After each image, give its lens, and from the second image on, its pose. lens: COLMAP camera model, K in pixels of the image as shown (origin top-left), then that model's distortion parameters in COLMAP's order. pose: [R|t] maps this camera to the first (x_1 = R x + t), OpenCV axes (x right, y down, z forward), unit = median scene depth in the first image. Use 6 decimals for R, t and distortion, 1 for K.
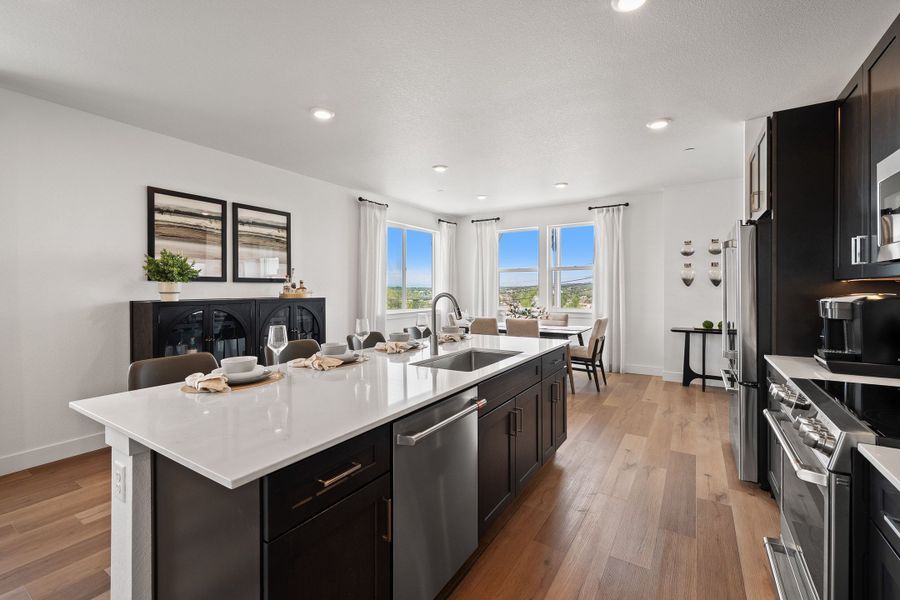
lens RADIAL K [[394.3, 0, 449.5], [0, 394.3, 291.2], [0, 0, 1]] dist [0.003661, -0.000090]
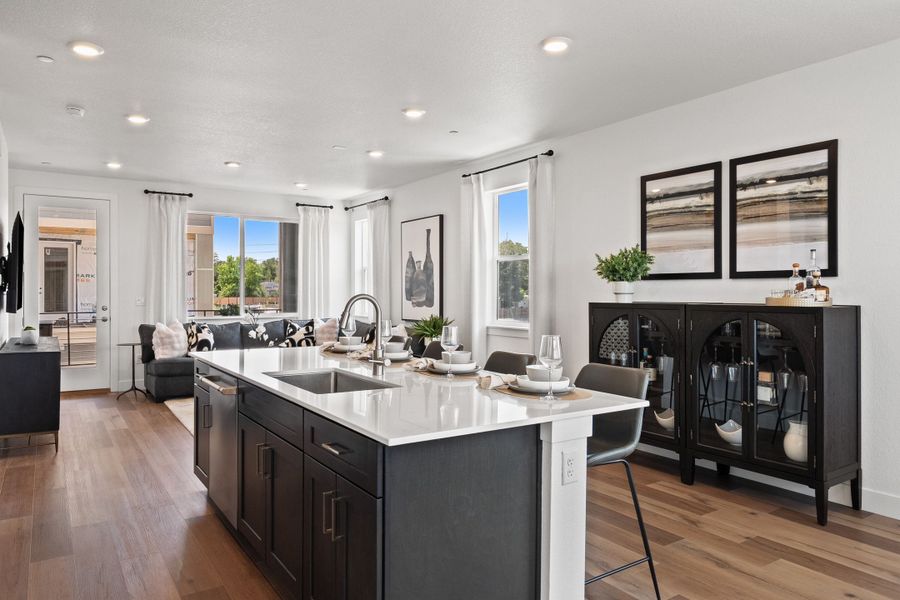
lens RADIAL K [[600.9, 0, 459.2], [0, 600.9, 289.6], [0, 0, 1]] dist [-0.000660, 0.000992]
pose [[-0.396528, 0.003683, -0.918015, 0.528086], [-0.000219, 0.999992, 0.004106, -0.008378], [0.918022, 0.001829, -0.396524, 0.912045]]
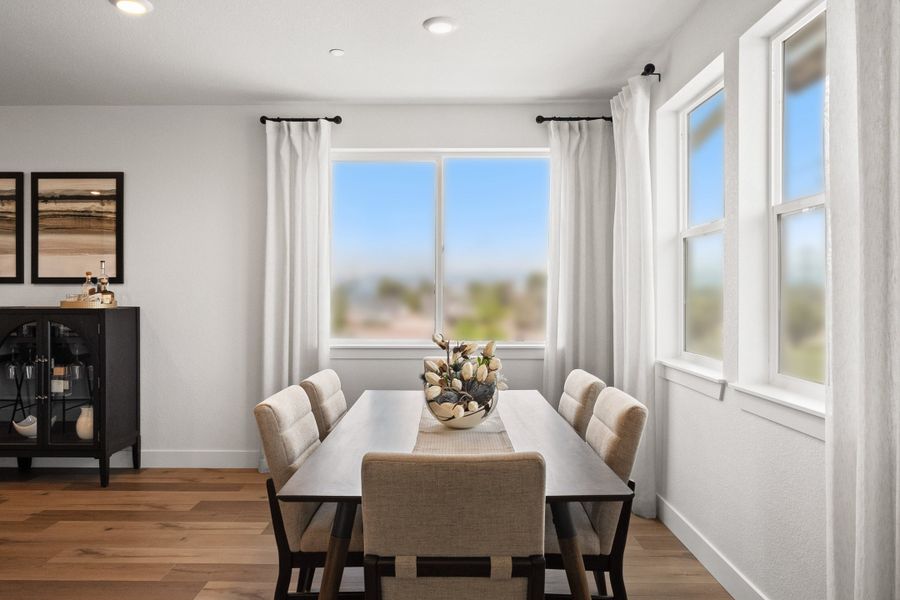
lens RADIAL K [[539.7, 0, 452.8], [0, 539.7, 302.8], [0, 0, 1]] dist [-0.016169, 0.002092]
pose [[0.527380, 0.016086, -0.849477, 0.630237], [-0.008542, 0.999871, 0.013630, -0.007775], [0.849586, 0.000068, 0.527449, 1.055399]]
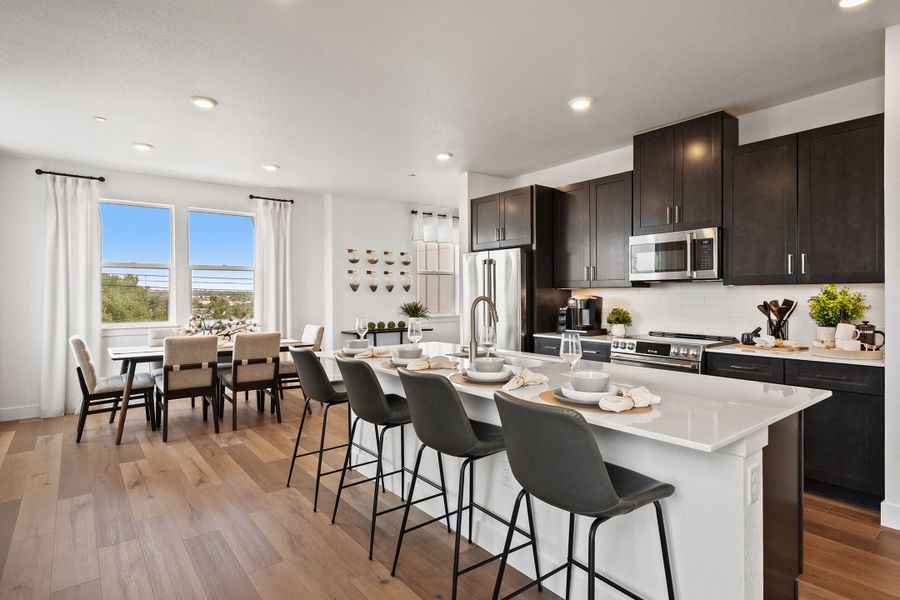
lens RADIAL K [[475.8, 0, 447.2], [0, 475.8, 296.5], [0, 0, 1]] dist [-0.003669, -0.001023]
pose [[0.338529, -0.003494, 0.940950, -0.632173], [0.002701, 0.999993, 0.002741, -0.002358], [-0.940952, 0.001614, 0.338536, 0.390268]]
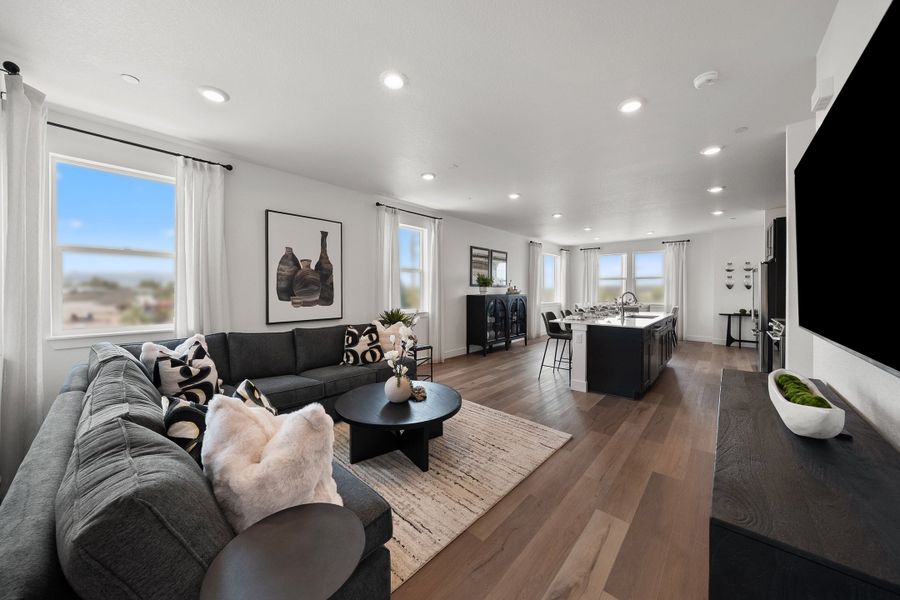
lens RADIAL K [[315.3, 0, 450.7], [0, 315.3, 293.1], [0, 0, 1]] dist [0.001845, -0.000176]
pose [[0.987027, 0.005501, -0.160461, -0.454876], [-0.004861, 0.999979, 0.004380, 0.004517], [0.160482, -0.003544, 0.987032, -0.670692]]
